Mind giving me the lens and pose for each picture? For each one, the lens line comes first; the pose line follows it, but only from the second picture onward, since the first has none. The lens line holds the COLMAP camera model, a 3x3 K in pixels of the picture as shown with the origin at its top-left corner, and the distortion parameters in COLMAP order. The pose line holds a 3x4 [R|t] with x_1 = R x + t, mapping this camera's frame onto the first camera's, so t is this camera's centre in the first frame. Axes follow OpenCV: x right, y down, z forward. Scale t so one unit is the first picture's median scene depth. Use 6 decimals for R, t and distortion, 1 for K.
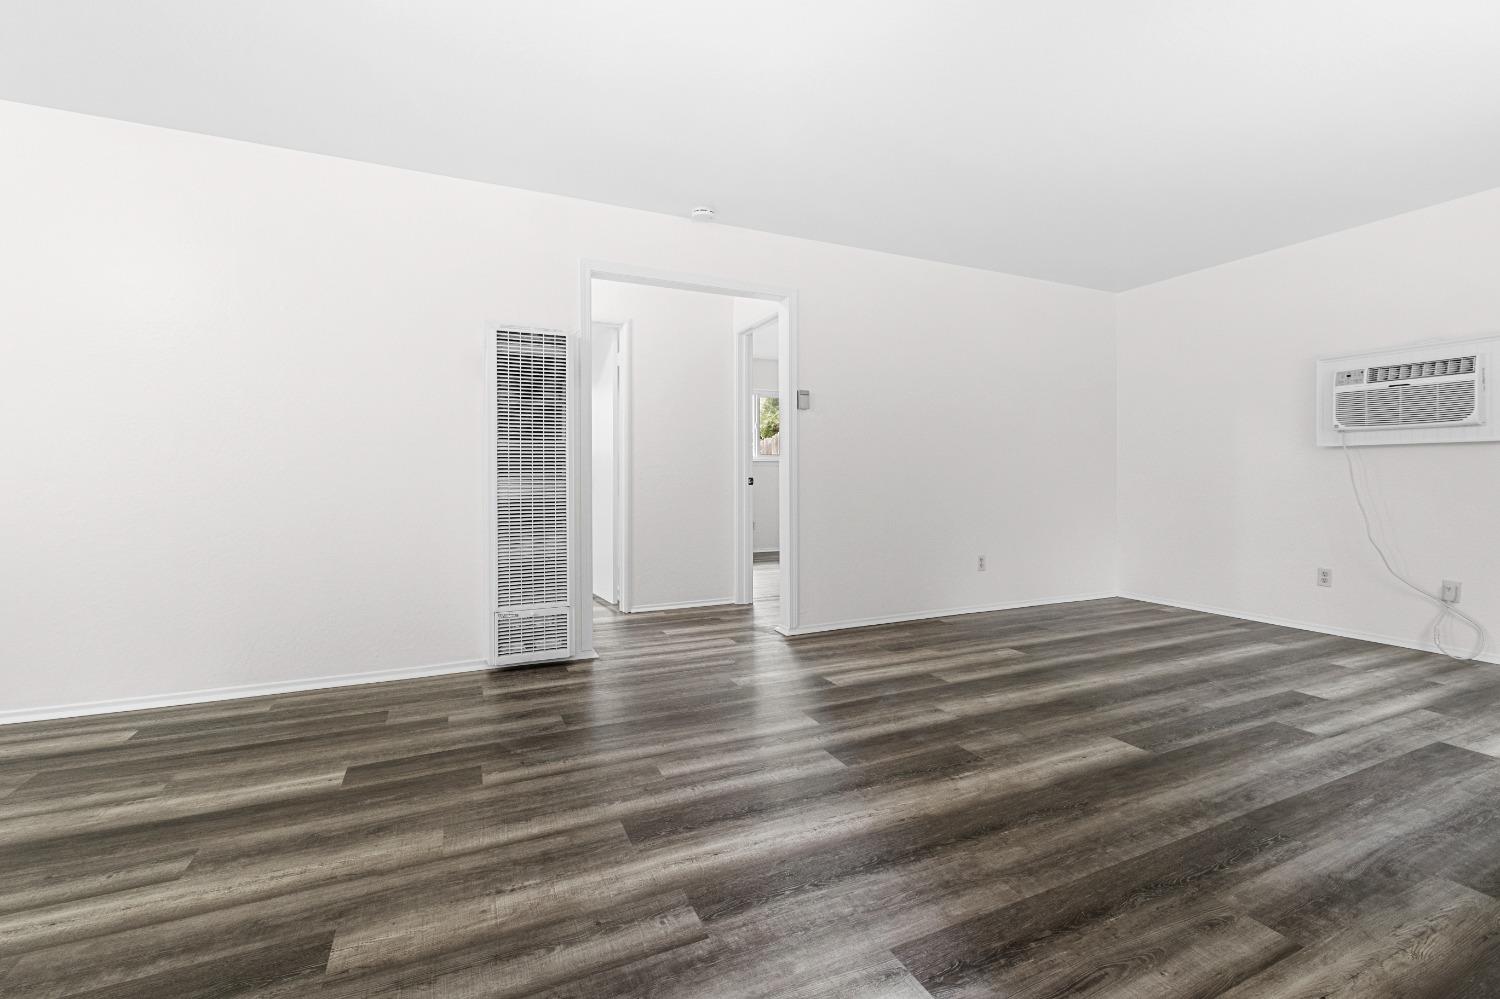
lens RADIAL K [[655.6, 0, 745.4], [0, 655.6, 478.2], [0, 0, 1]] dist [-0.009205, 0.000785]
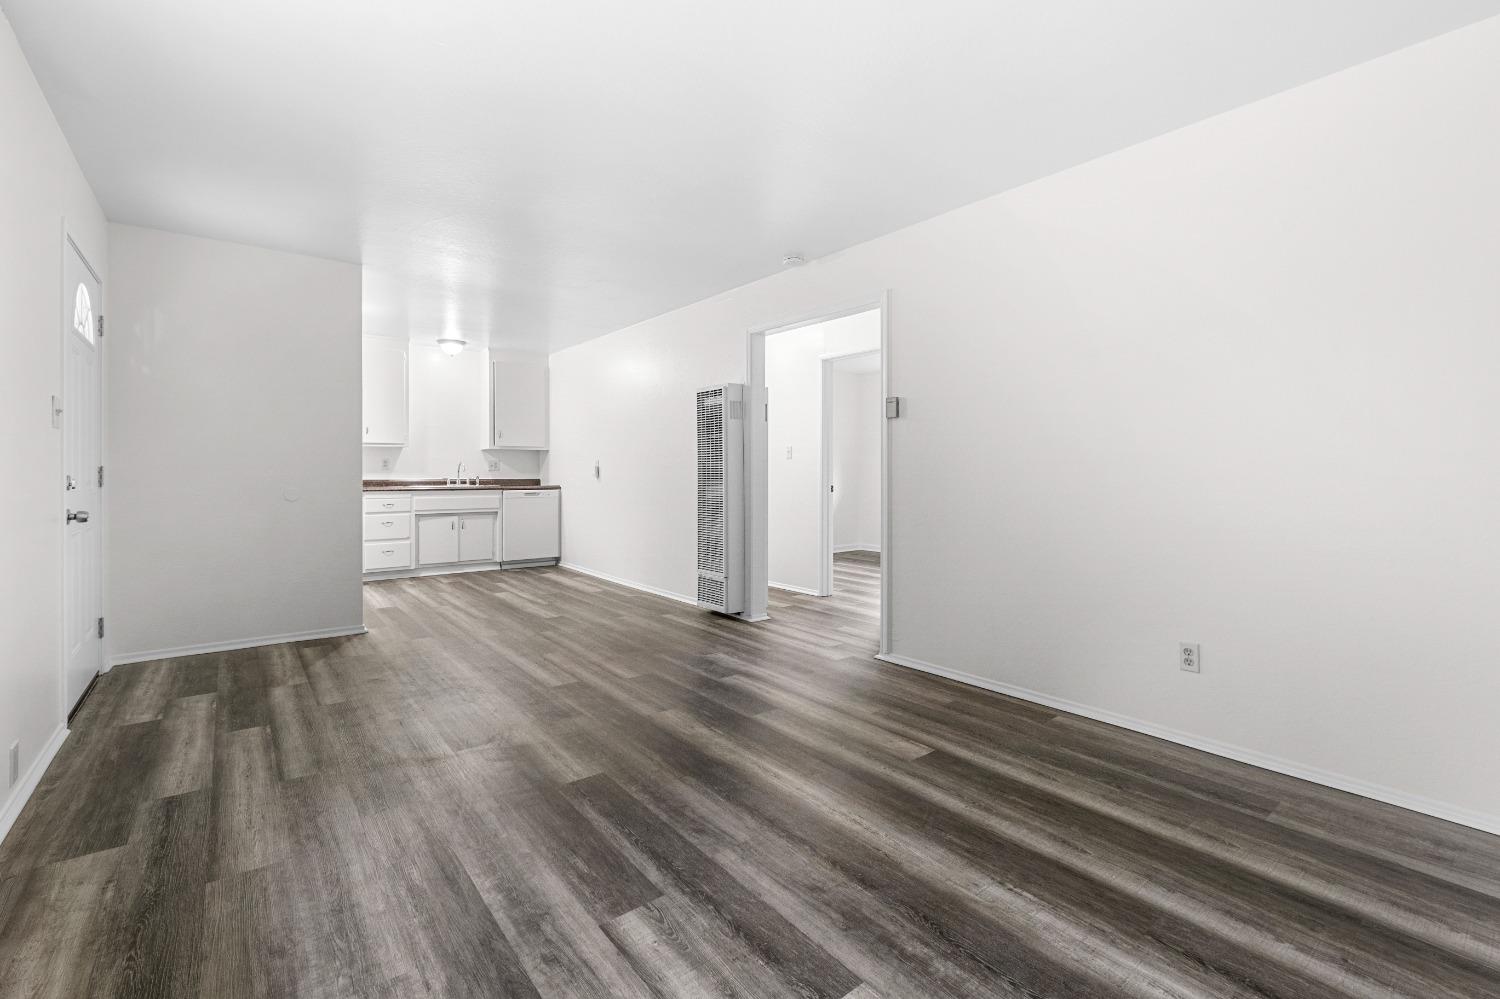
lens RADIAL K [[648.3, 0, 745.3], [0, 648.3, 458.8], [0, 0, 1]] dist [-0.003040, -0.000408]
pose [[0.242579, -0.020723, -0.969910, 1.523294], [-0.009643, 0.999671, -0.023771, -0.039121], [0.970084, 0.015119, 0.242299, 0.961016]]
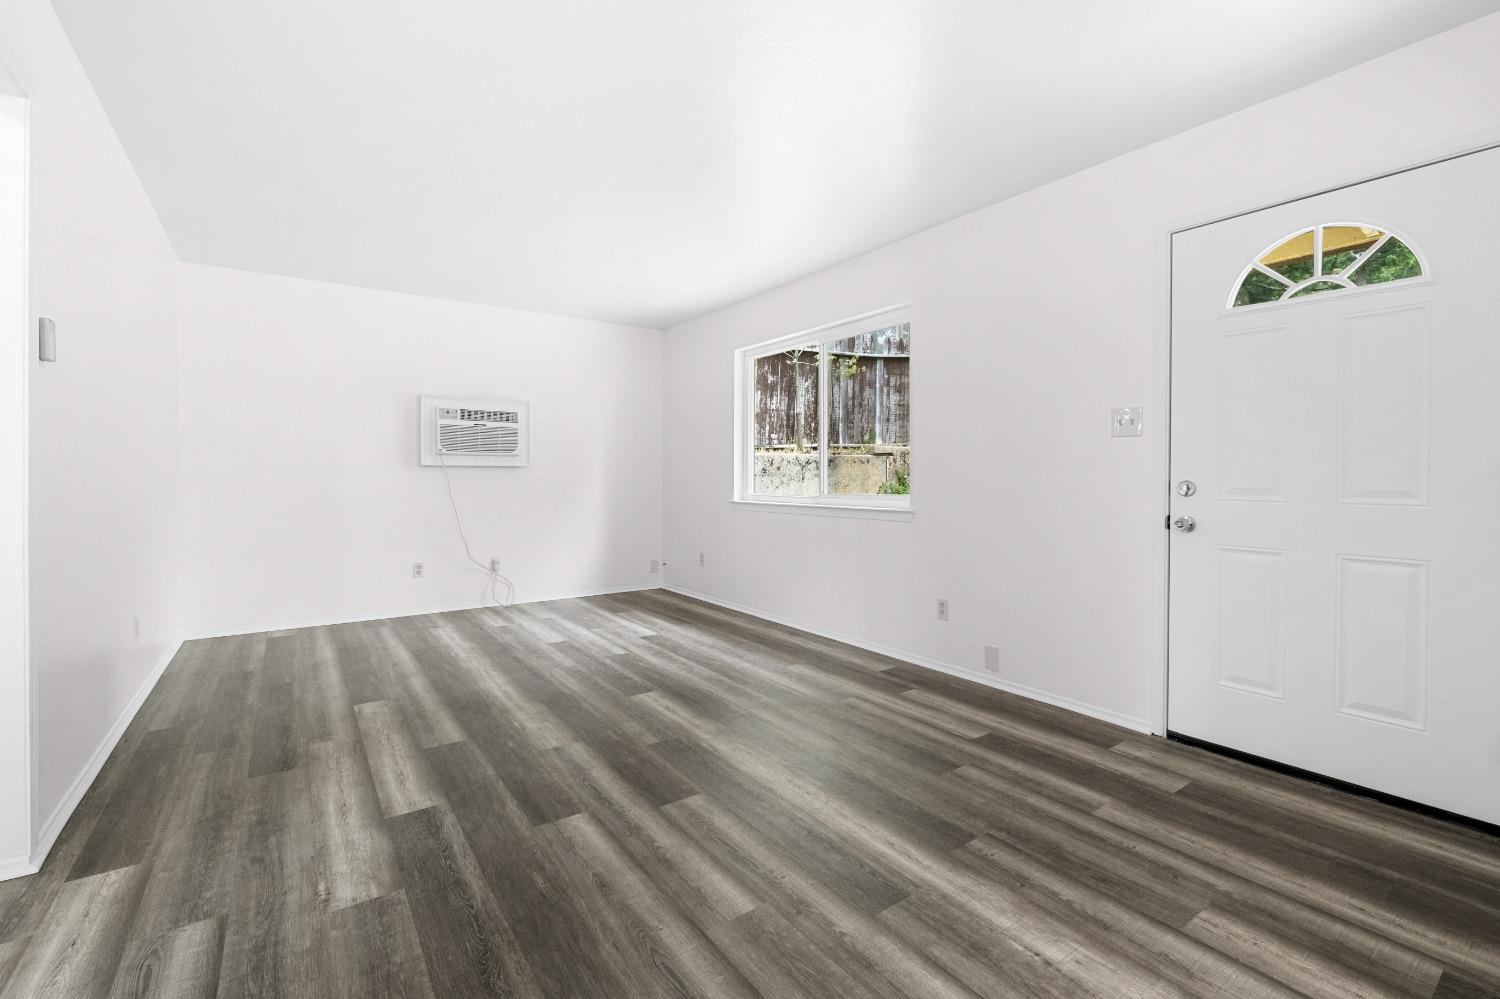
lens RADIAL K [[653.1, 0, 763.2], [0, 653.1, 481.0], [0, 0, 1]] dist [-0.015429, -0.000151]
pose [[-0.208204, -0.005777, 0.978068, -0.748891], [0.005143, 0.999962, 0.007001, -0.037523], [-0.978072, 0.006488, -0.208167, 0.999637]]
